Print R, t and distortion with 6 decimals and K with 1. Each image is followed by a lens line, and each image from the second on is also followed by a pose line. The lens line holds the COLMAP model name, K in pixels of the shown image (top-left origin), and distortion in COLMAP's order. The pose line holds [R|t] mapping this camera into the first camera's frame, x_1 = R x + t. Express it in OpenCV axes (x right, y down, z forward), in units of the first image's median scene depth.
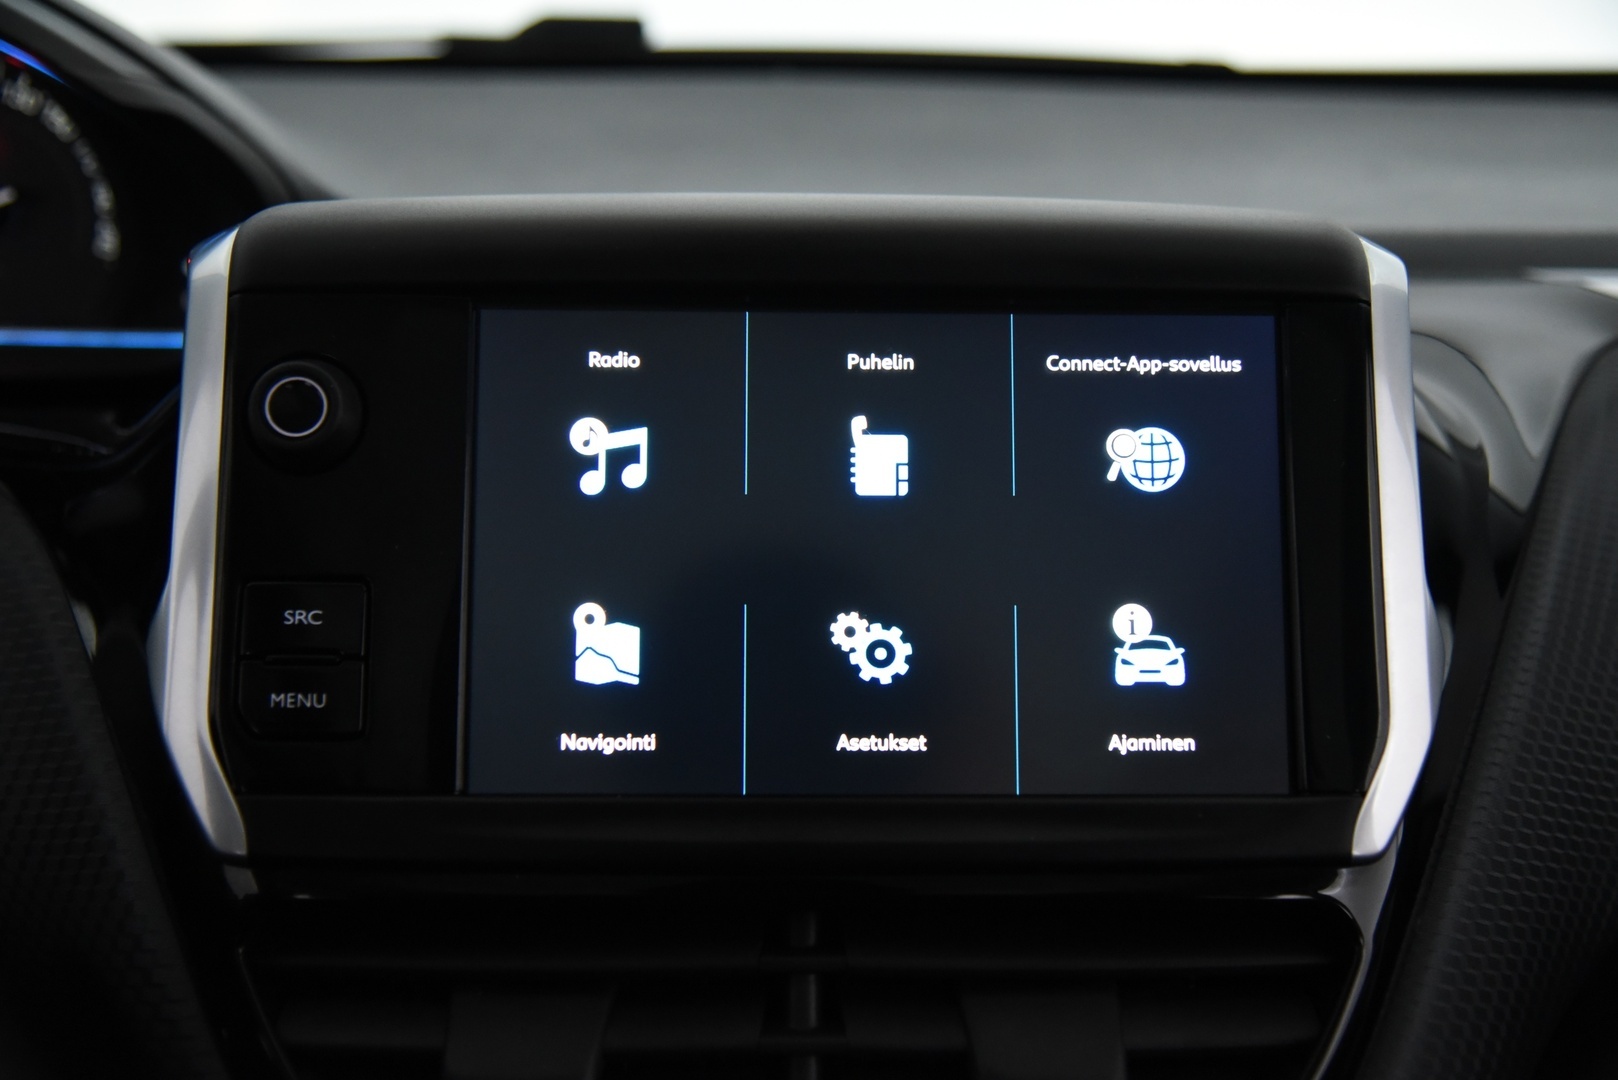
lens RADIAL K [[1735.2, 0, 805.6], [0, 1735.2, 543.6], [0, 0, 1]] dist [0.006727, 0.000000]
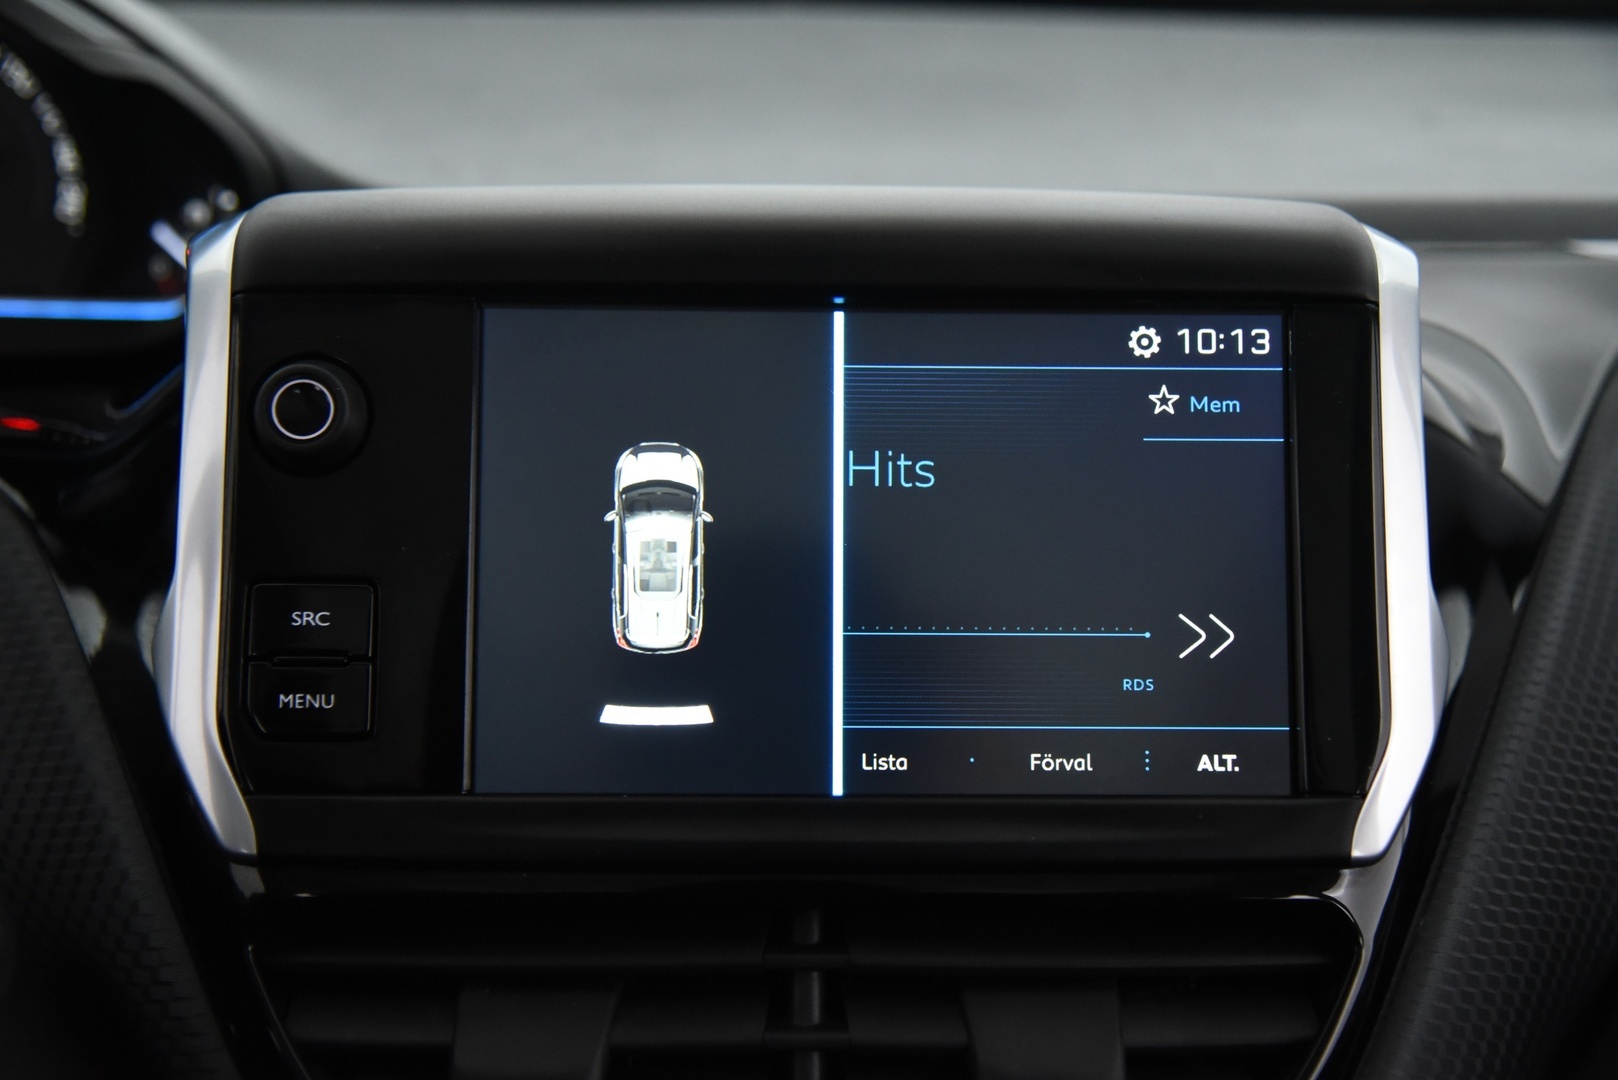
lens RADIAL K [[1997.8, 0, 811.6], [0, 1997.8, 539.8], [0, 0, 1]] dist [0.055666, 0.000000]
pose [[0.999998, 0.001983, -0.000821, 0.001930], [-0.001962, 0.999688, 0.024886, -0.032200], [0.000870, -0.024884, 0.999690, -0.158696]]
